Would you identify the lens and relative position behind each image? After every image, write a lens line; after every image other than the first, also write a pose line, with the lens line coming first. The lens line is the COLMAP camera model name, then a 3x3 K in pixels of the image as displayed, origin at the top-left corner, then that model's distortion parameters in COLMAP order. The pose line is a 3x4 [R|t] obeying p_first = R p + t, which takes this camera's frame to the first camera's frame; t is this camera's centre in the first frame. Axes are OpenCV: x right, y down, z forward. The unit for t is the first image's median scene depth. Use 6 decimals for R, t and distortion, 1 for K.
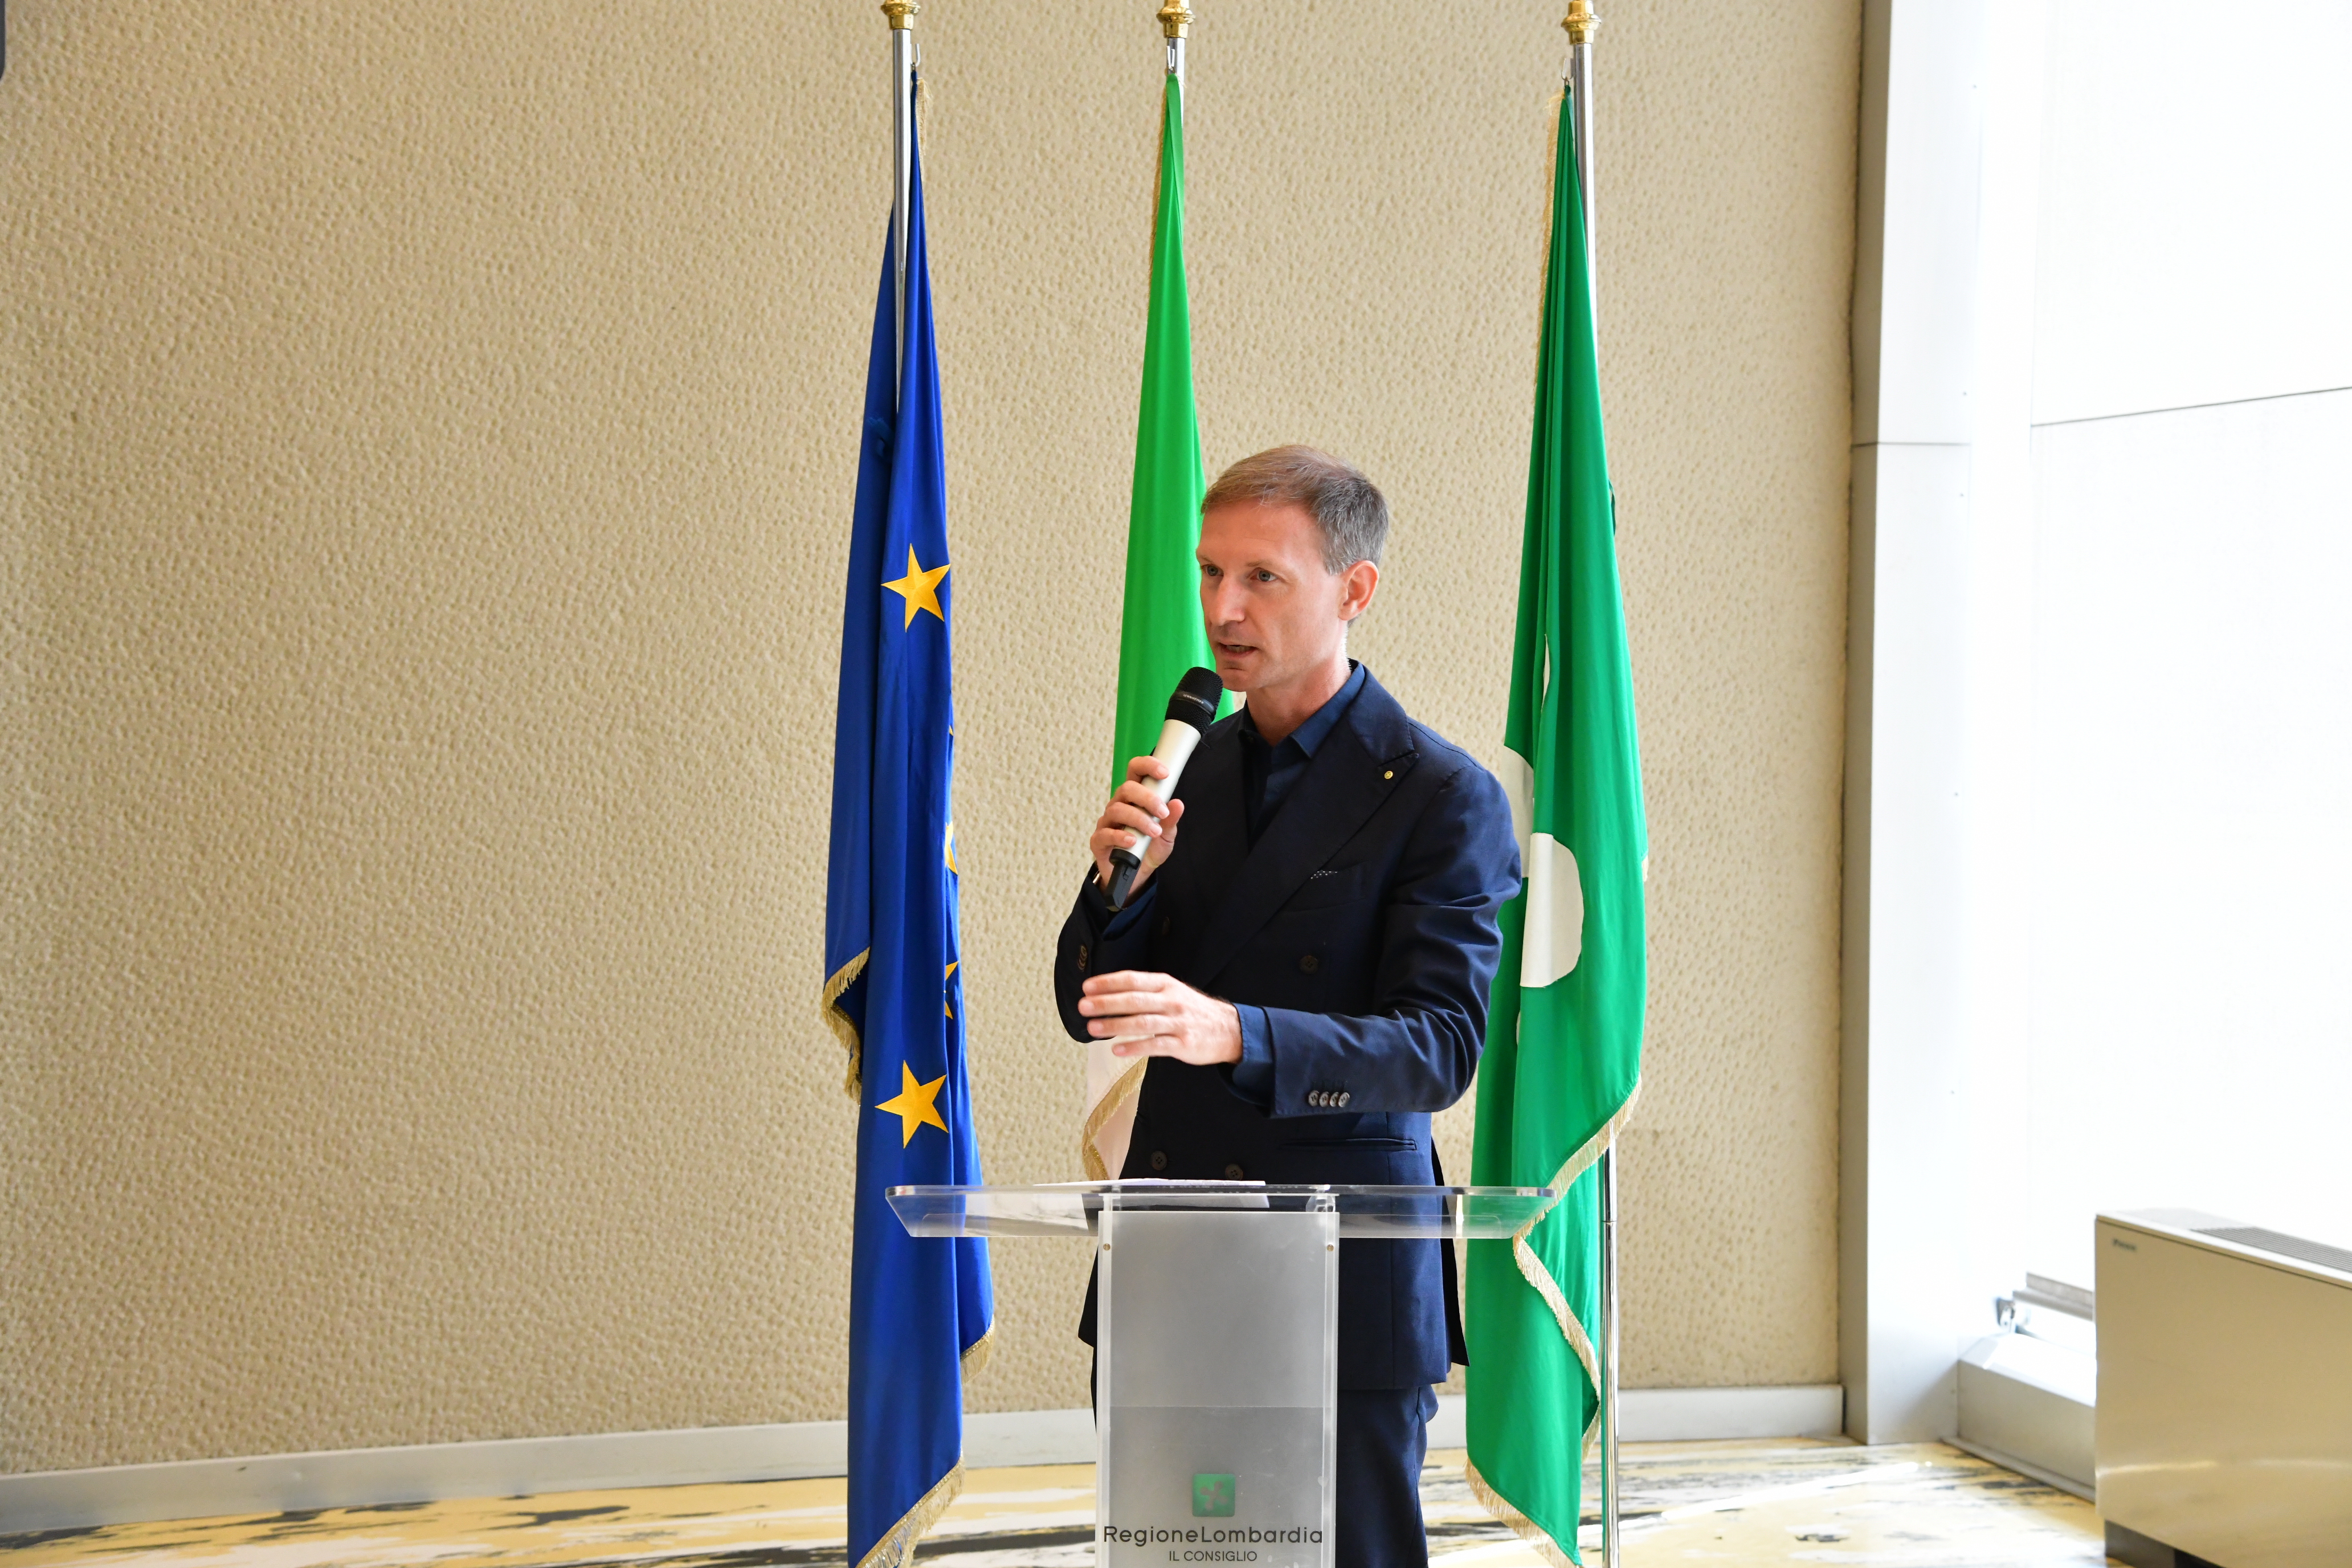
lens RADIAL K [[3294.1, 0, 1176.4], [0, 3294.1, 769.8], [0, 0, 1]] dist [0.283022, 0.000000]
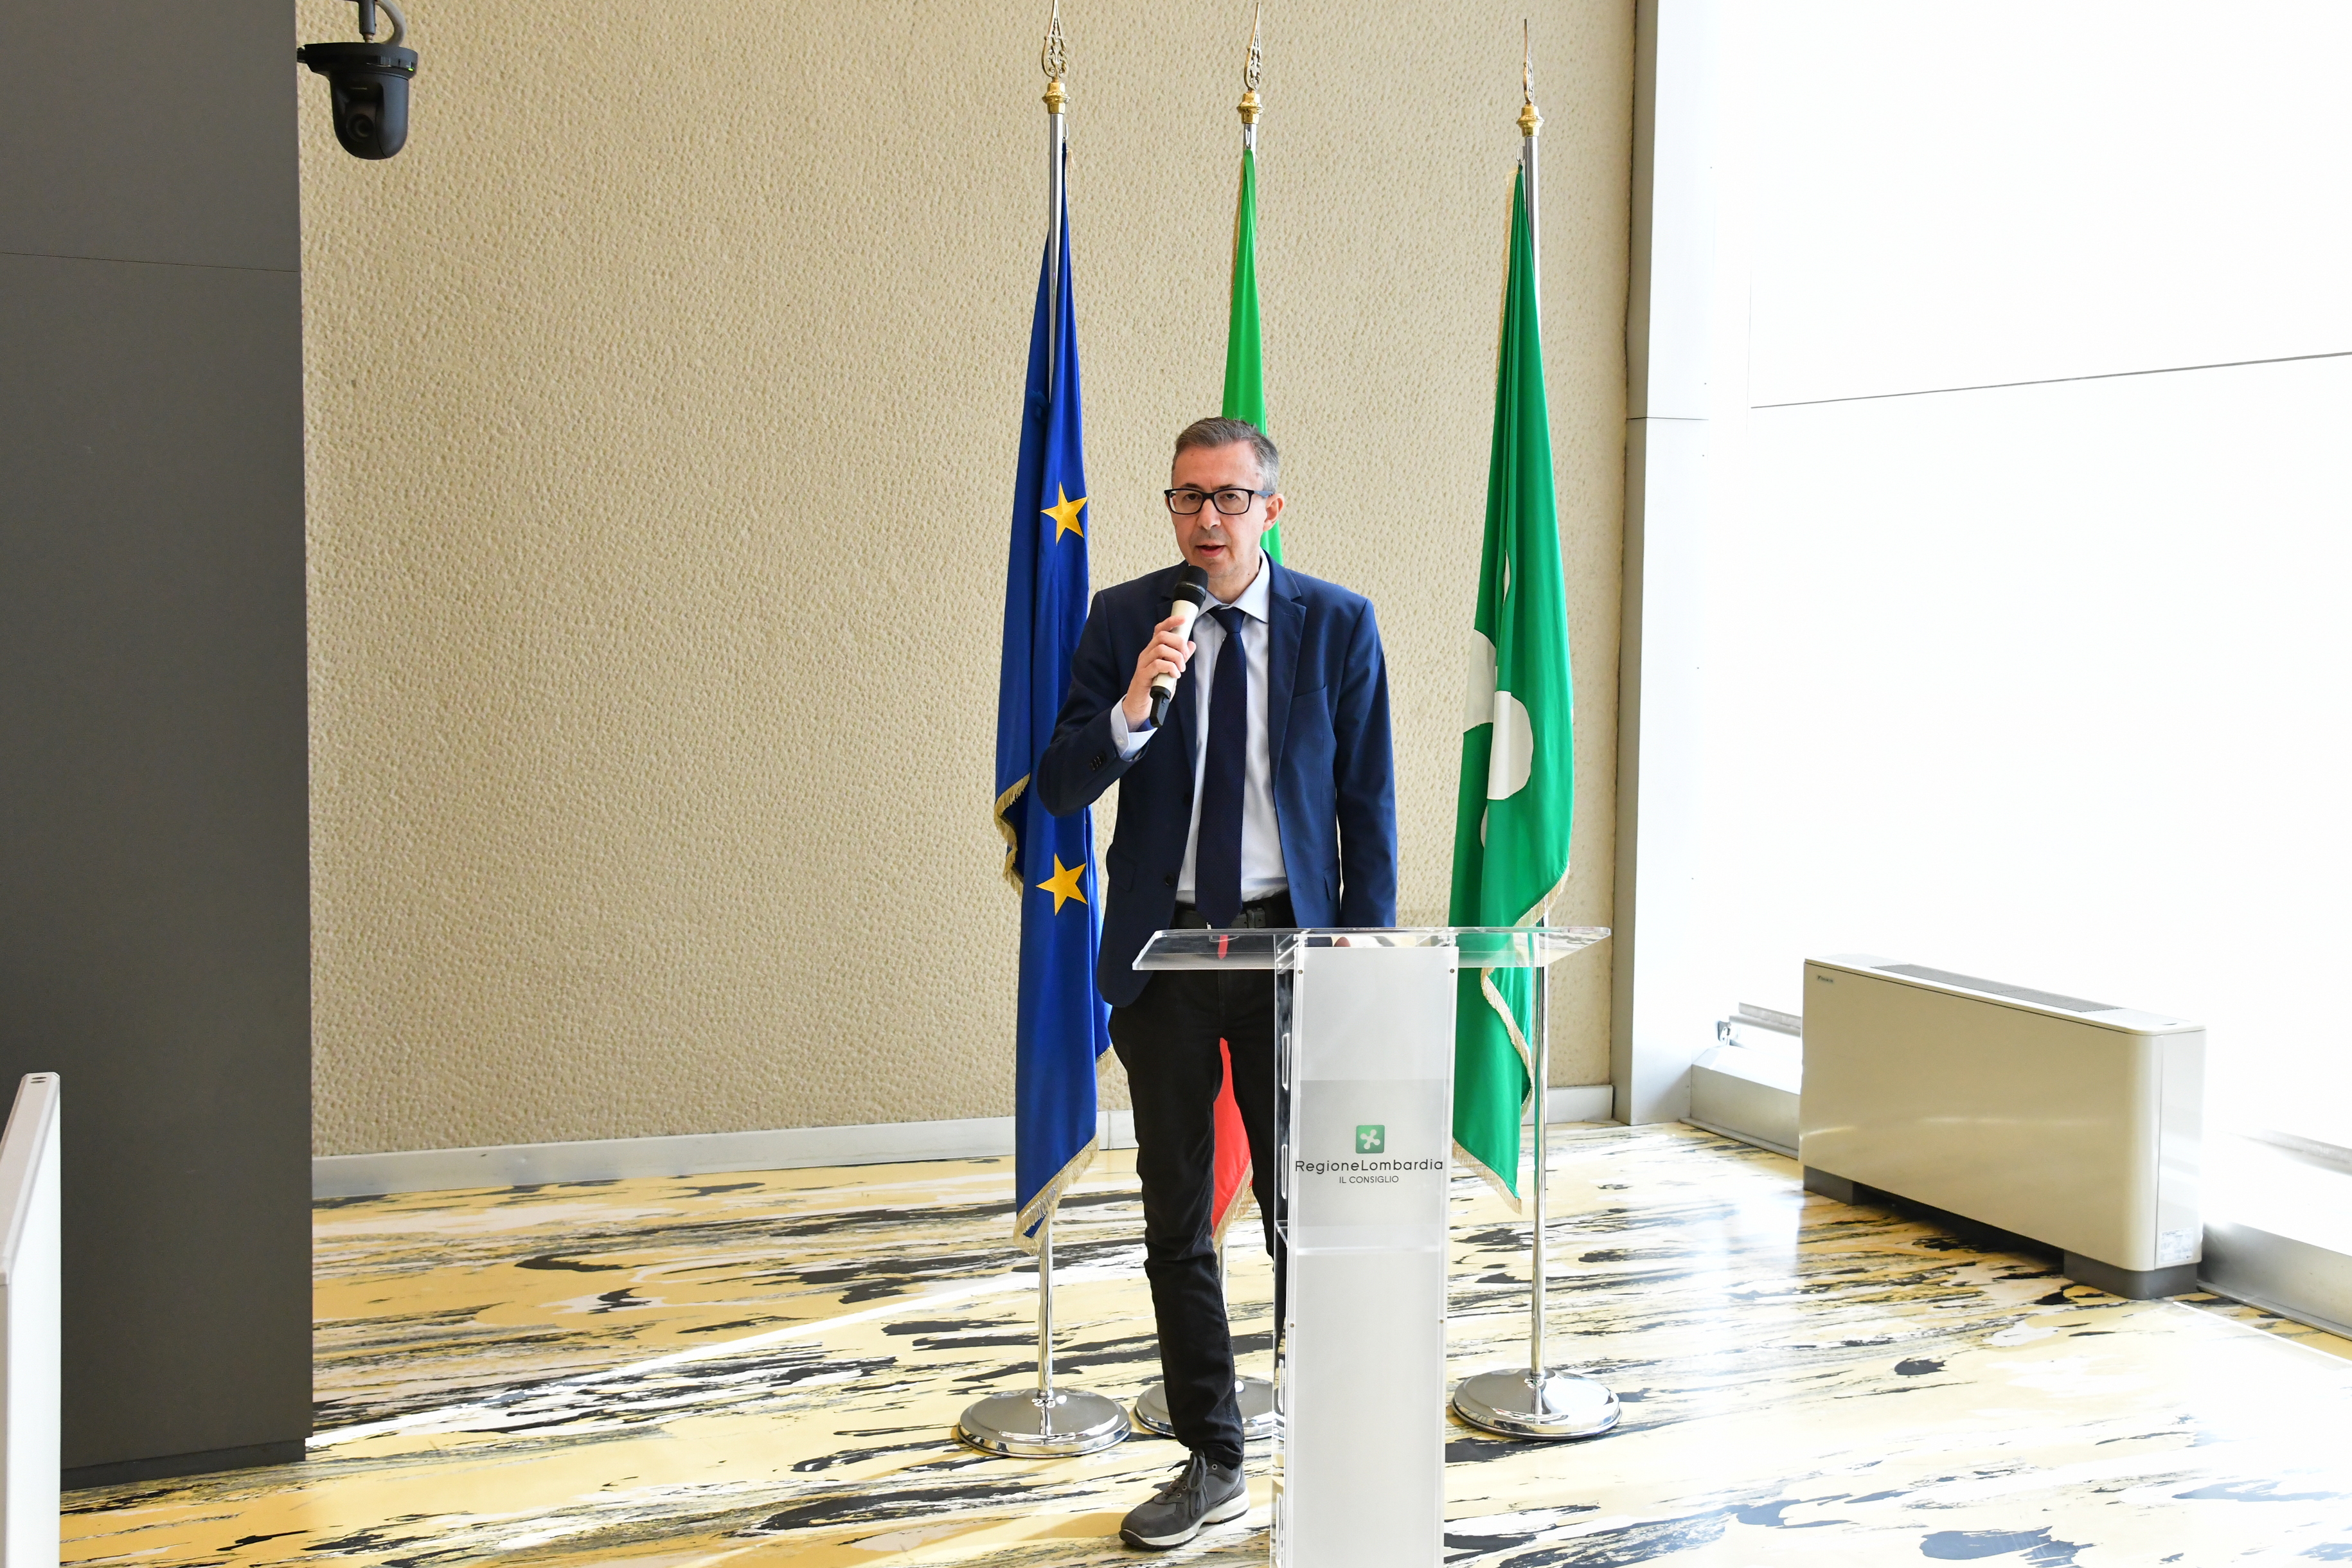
lens RADIAL K [[2552.4, 0, 1180.0], [0, 2552.4, 727.3], [0, 0, 1]] dist [0.065318, 0.000000]
pose [[0.994567, 0.000437, 0.104096, -0.102797], [-0.003288, 0.999624, 0.027225, 0.003758], [-0.104045, -0.027420, 0.994195, -0.053963]]
